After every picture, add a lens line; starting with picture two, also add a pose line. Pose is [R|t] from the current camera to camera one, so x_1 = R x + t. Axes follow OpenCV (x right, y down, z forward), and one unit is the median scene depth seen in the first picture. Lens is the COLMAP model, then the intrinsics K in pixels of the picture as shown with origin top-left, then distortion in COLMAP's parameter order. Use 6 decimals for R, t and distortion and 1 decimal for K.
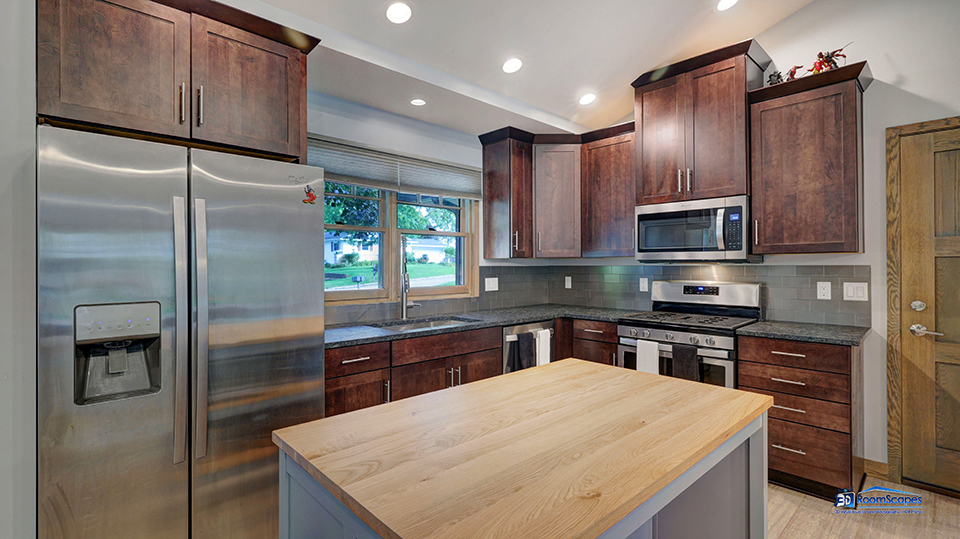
lens RADIAL K [[441.9, 0, 480.1], [0, 441.9, 266.3], [0, 0, 1]] dist [-0.001644, -0.000120]
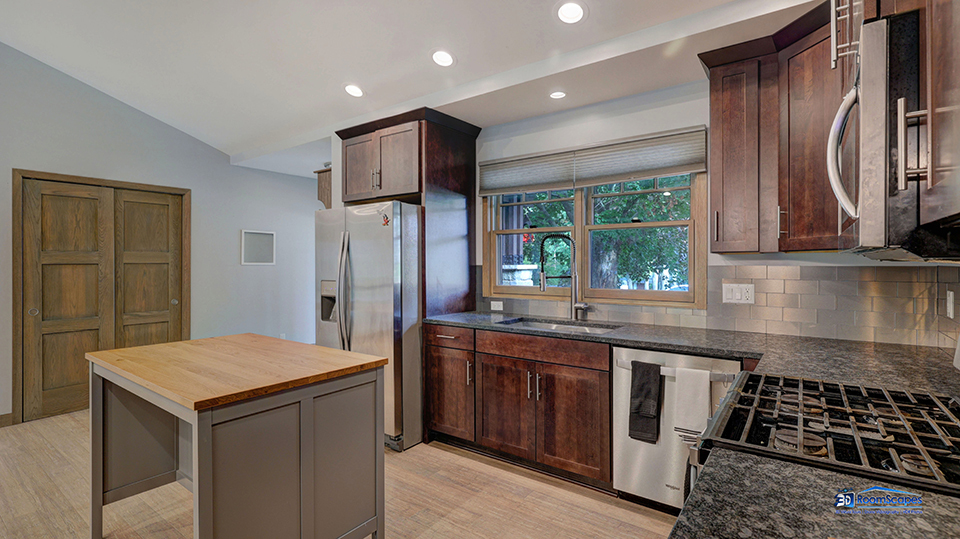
lens RADIAL K [[441.9, 0, 478.4], [0, 441.9, 266.5], [0, 0, 1]] dist [-0.001644, -0.000120]
pose [[0.178859, 0.008515, -0.983838, 0.638360], [0.001401, 0.999959, 0.008909, -0.004777], [0.983874, -0.002972, 0.178840, 0.541344]]
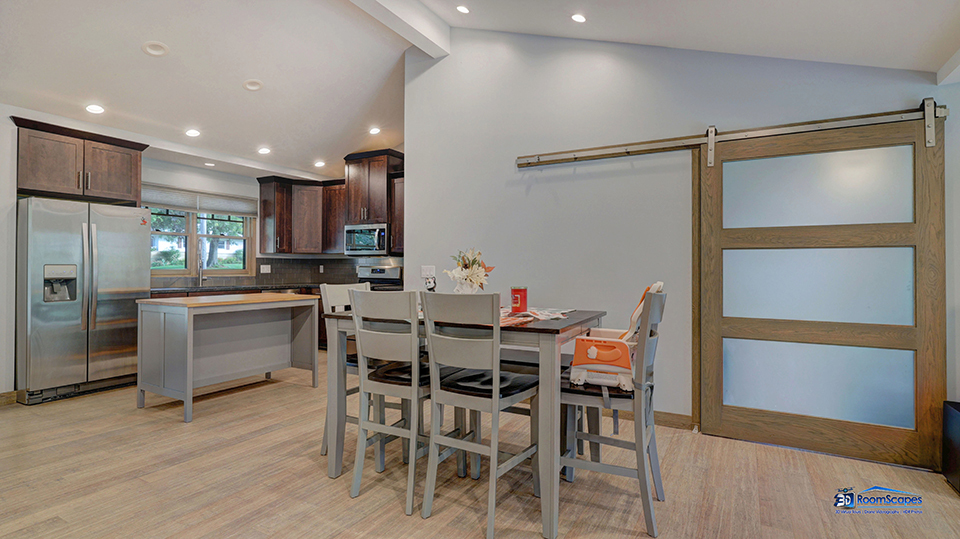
lens RADIAL K [[468.9, 0, 477.2], [0, 468.9, 265.7], [0, 0, 1]] dist [0.000112, 0.000413]
pose [[0.956359, 0.008036, 0.292083, 0.285281], [-0.006317, 0.999957, -0.006831, 0.037519], [-0.292125, 0.004688, 0.956369, -0.936099]]
